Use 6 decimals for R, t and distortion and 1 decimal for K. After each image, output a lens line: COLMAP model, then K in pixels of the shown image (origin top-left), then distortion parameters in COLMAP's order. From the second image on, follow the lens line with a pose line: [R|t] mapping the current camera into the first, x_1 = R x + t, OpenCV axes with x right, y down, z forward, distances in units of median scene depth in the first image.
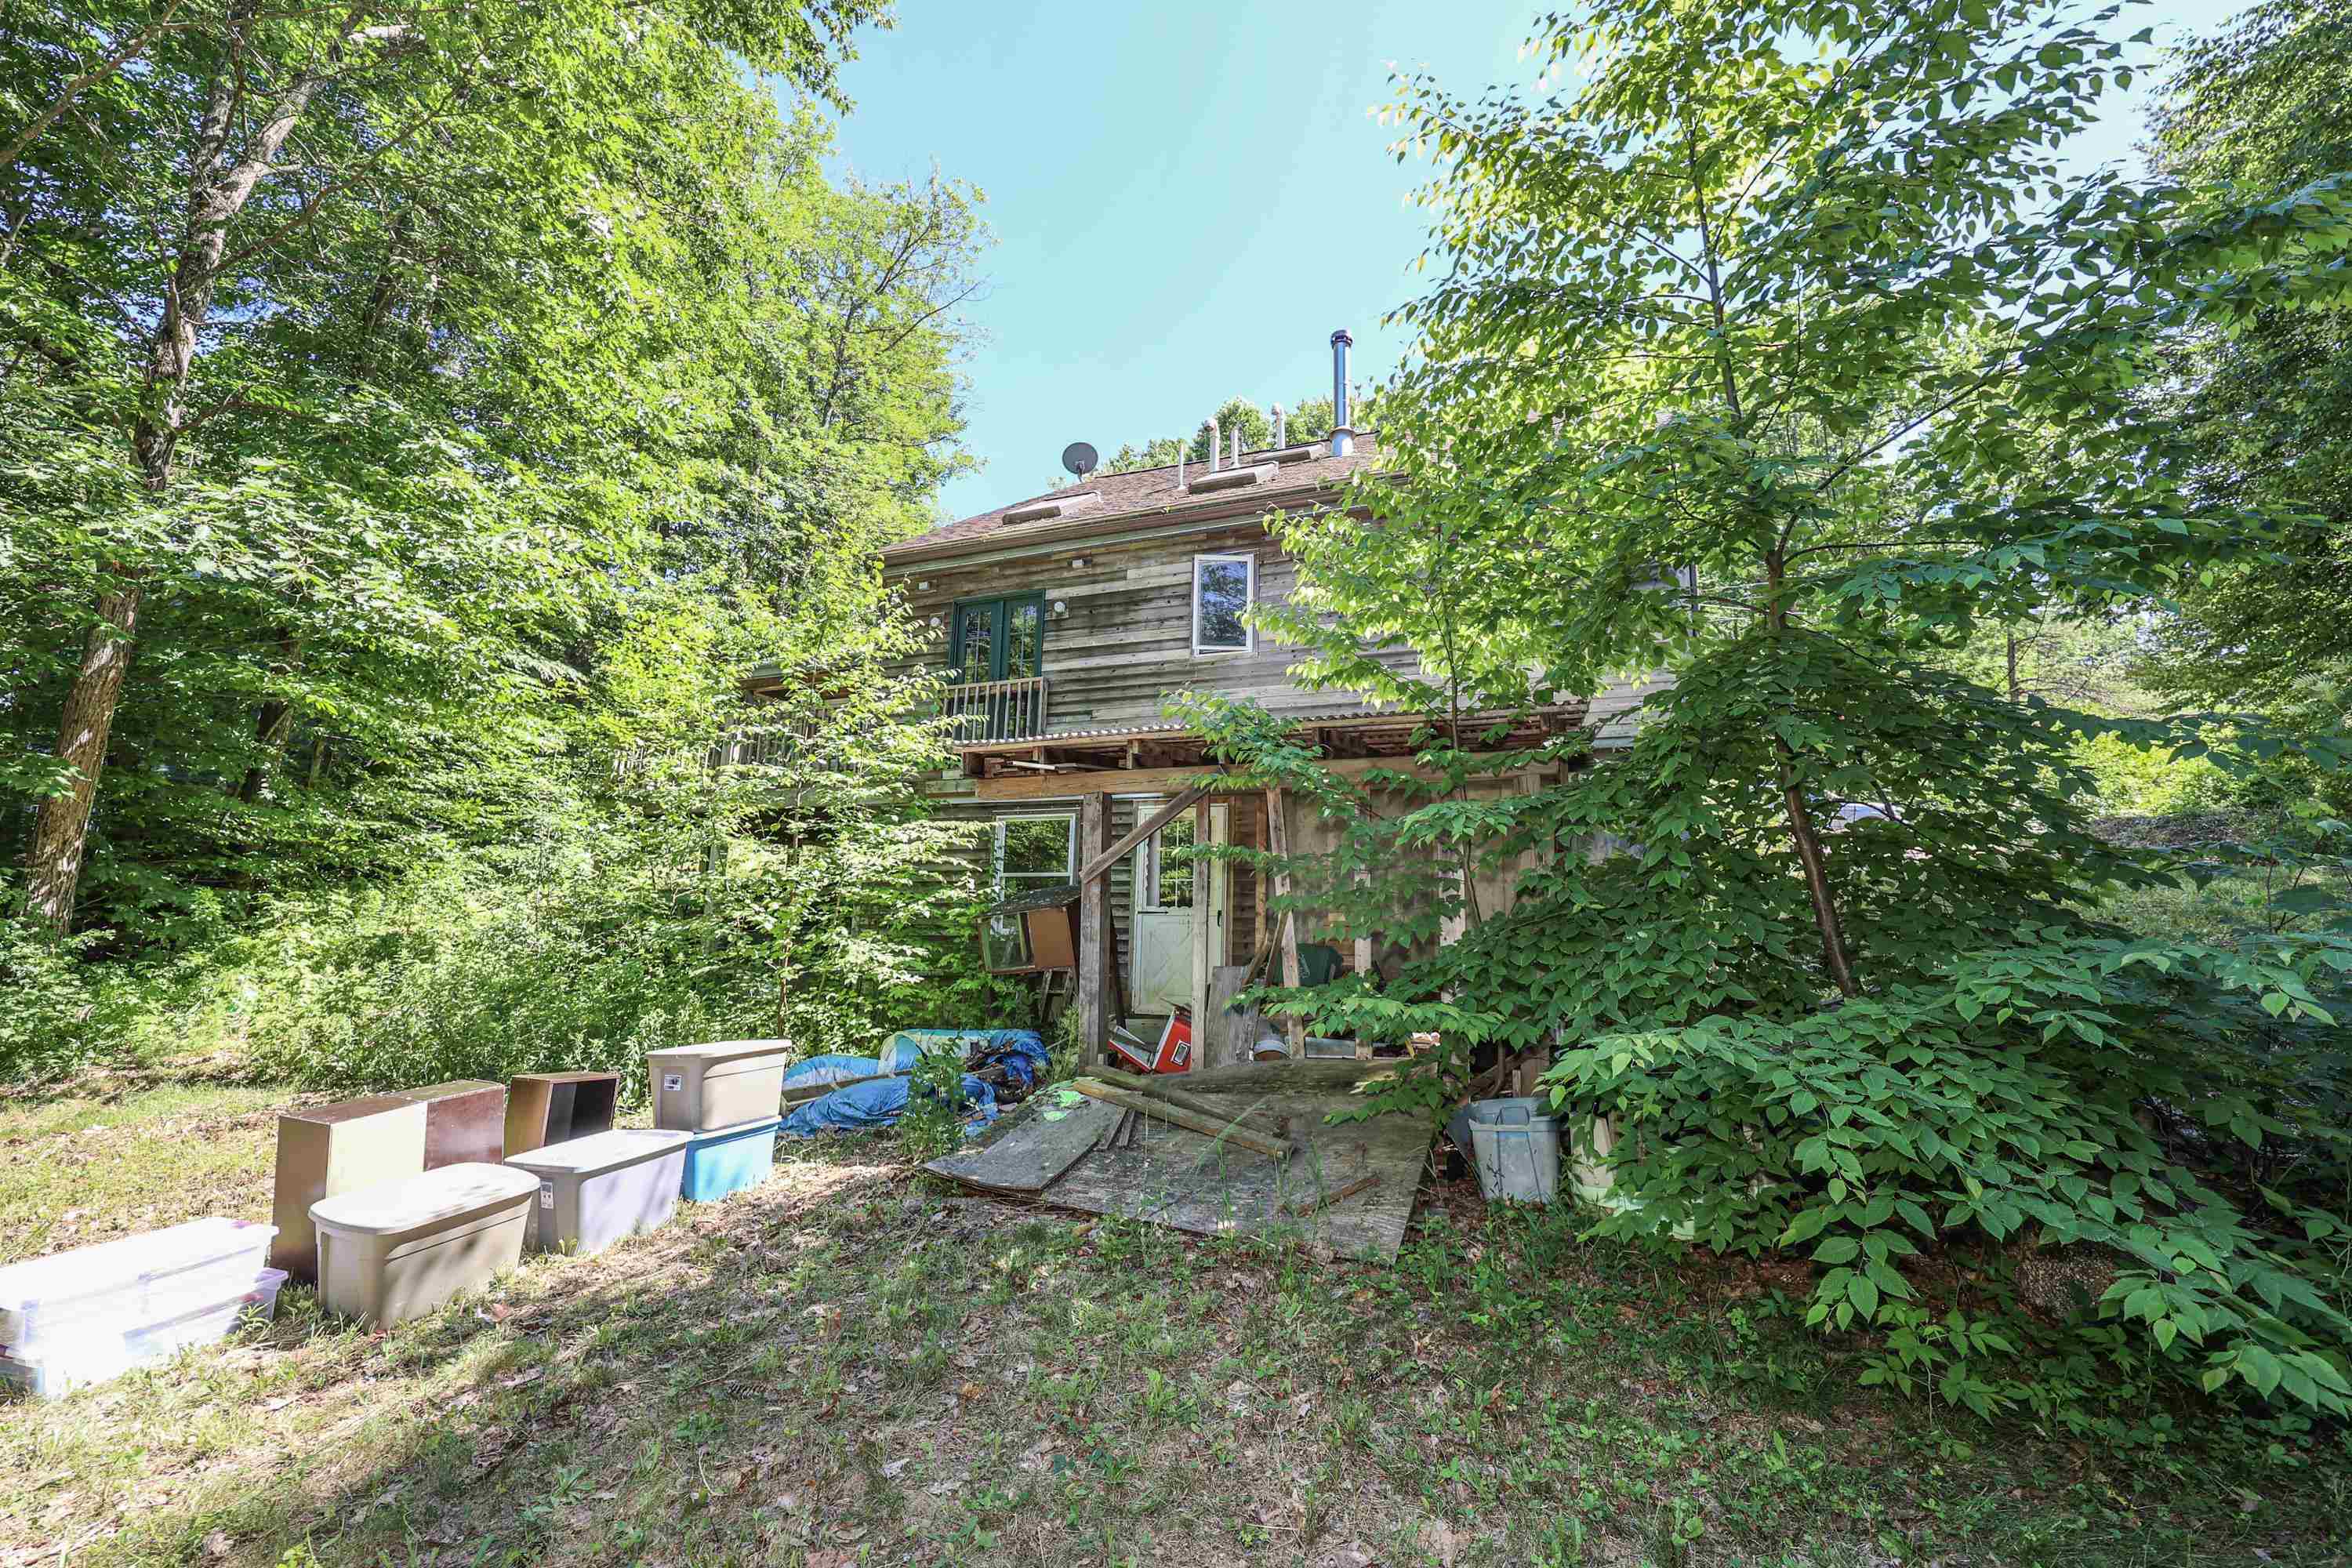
lens RADIAL K [[1004.7, 0, 1171.9], [0, 1004.7, 787.2], [0, 0, 1]] dist [-0.001610, -0.000422]
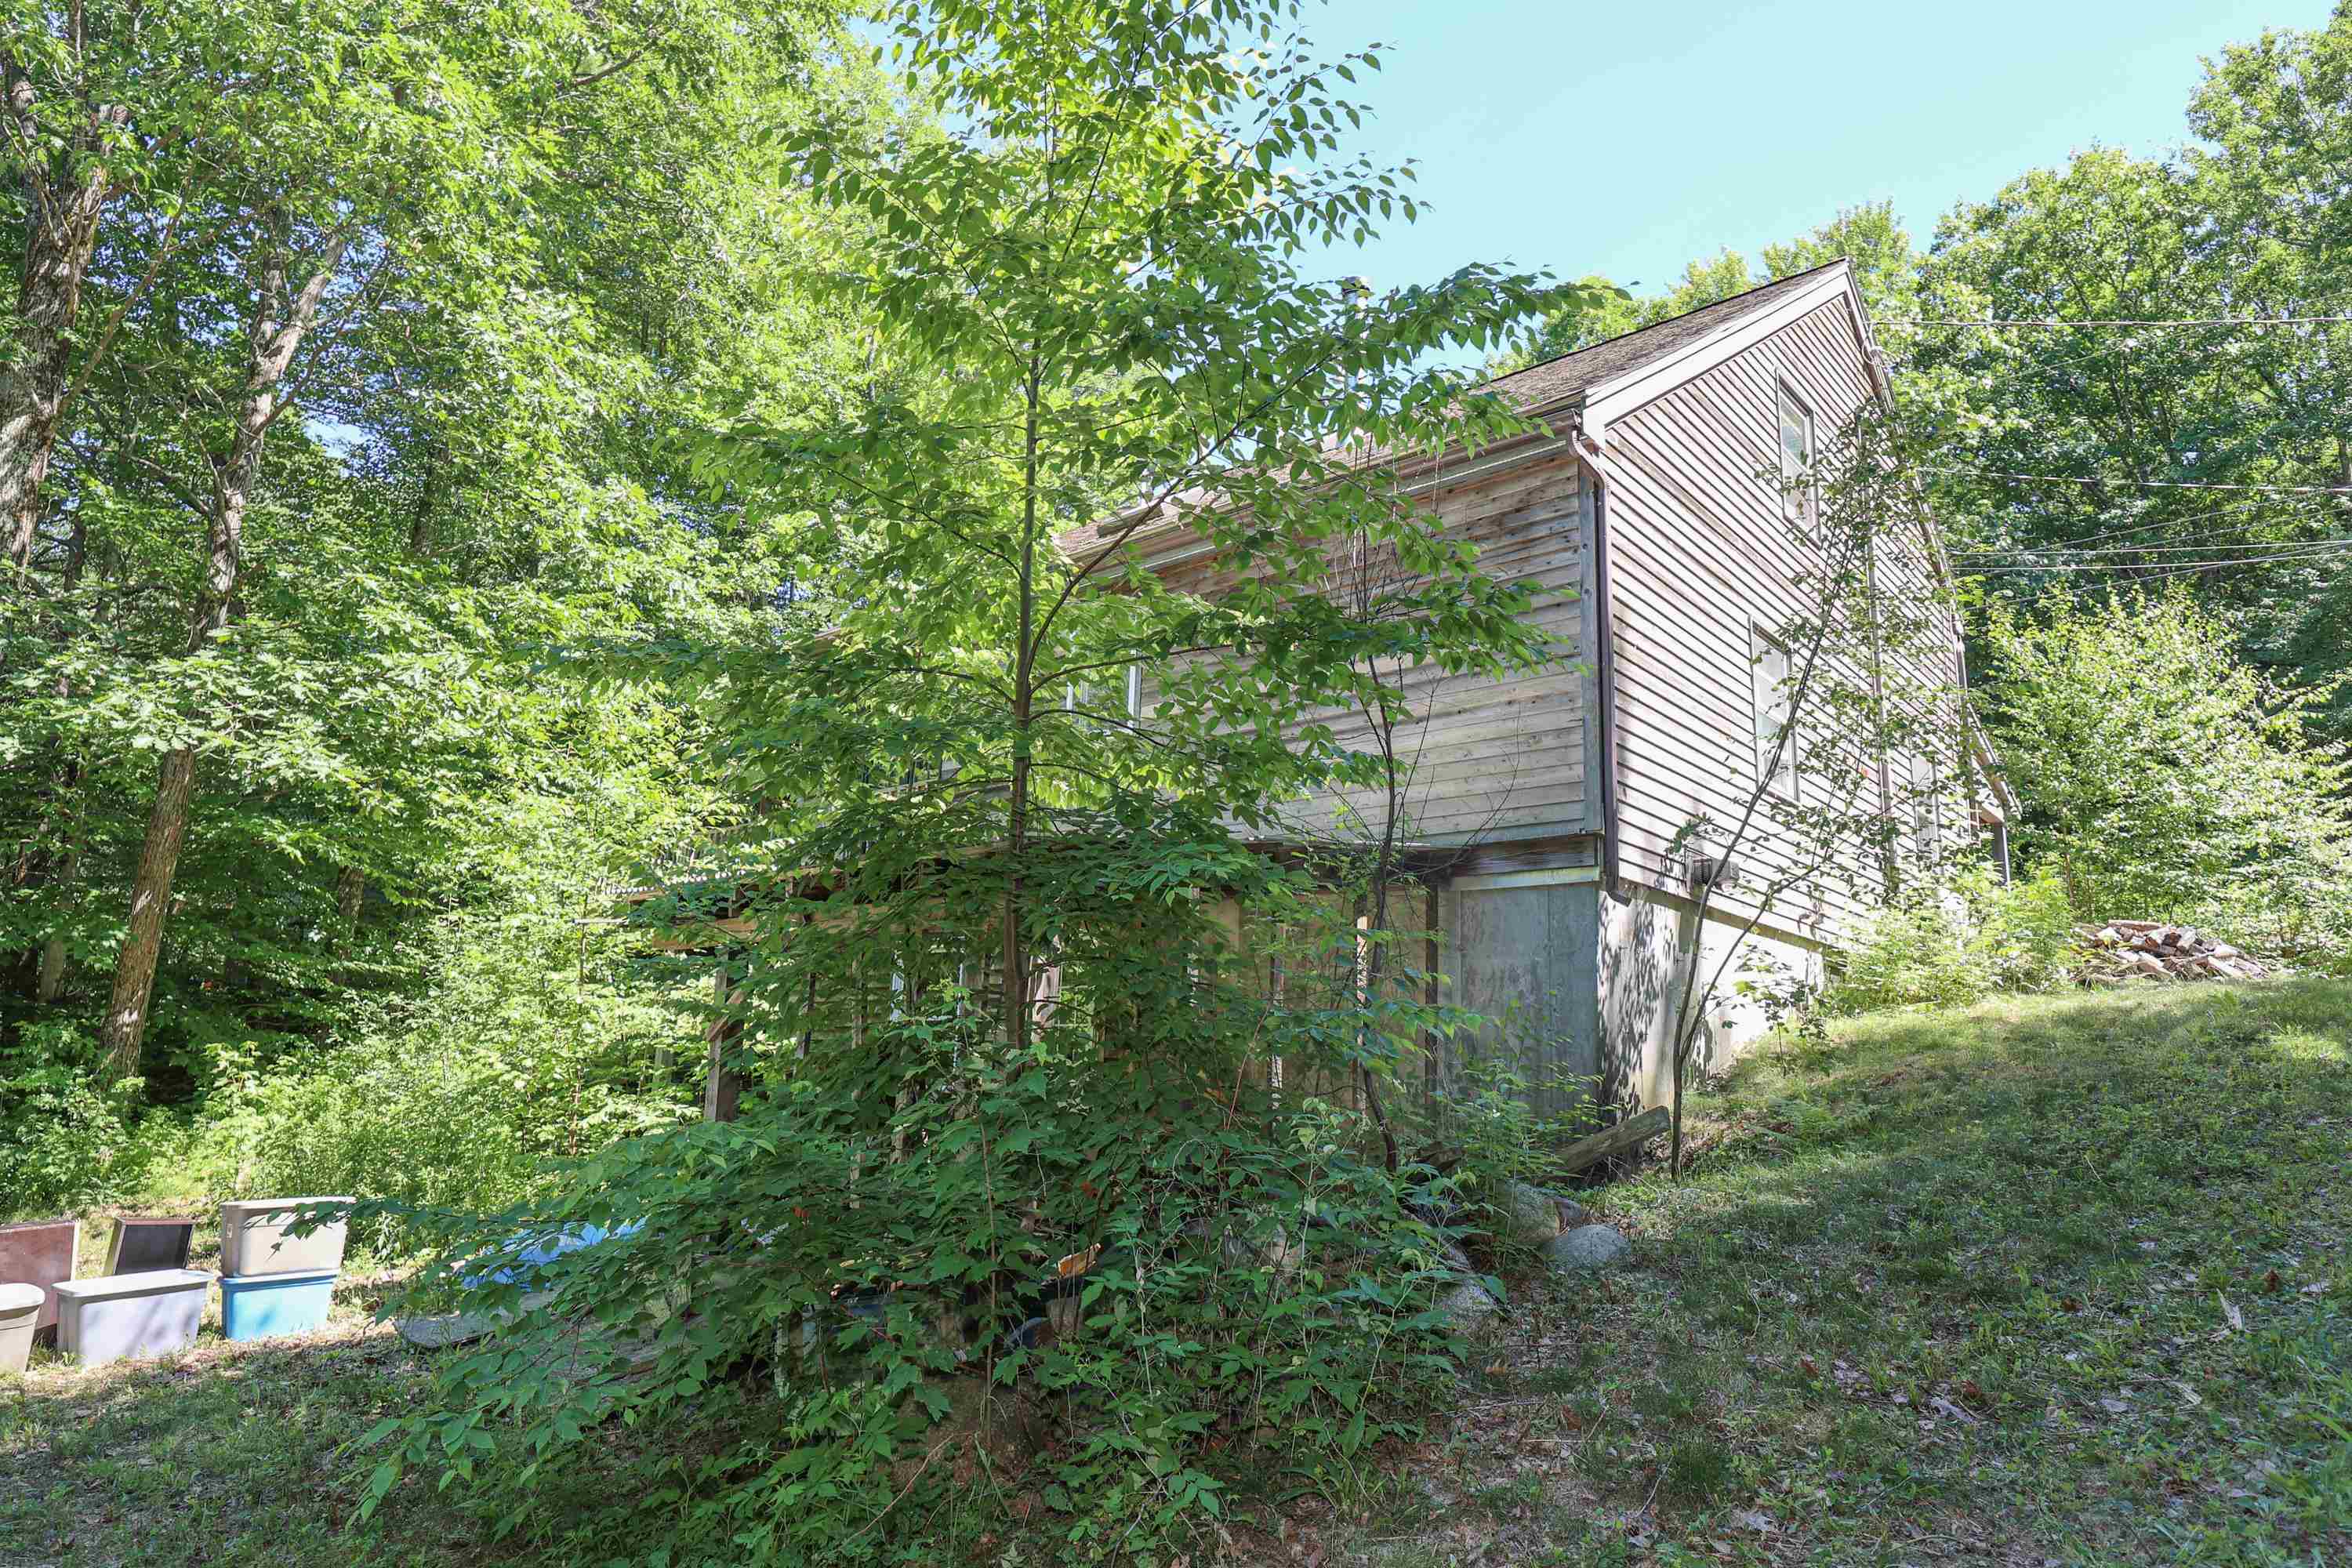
lens RADIAL K [[1497.7, 0, 1176.0], [0, 1497.7, 784.0], [0, 0, 1]] dist [-0.001003, -0.001826]
pose [[0.924413, -0.060458, -0.376572, 0.631081], [0.037846, 0.997024, -0.067166, -0.020251], [0.379512, 0.047837, 0.923949, -0.072144]]
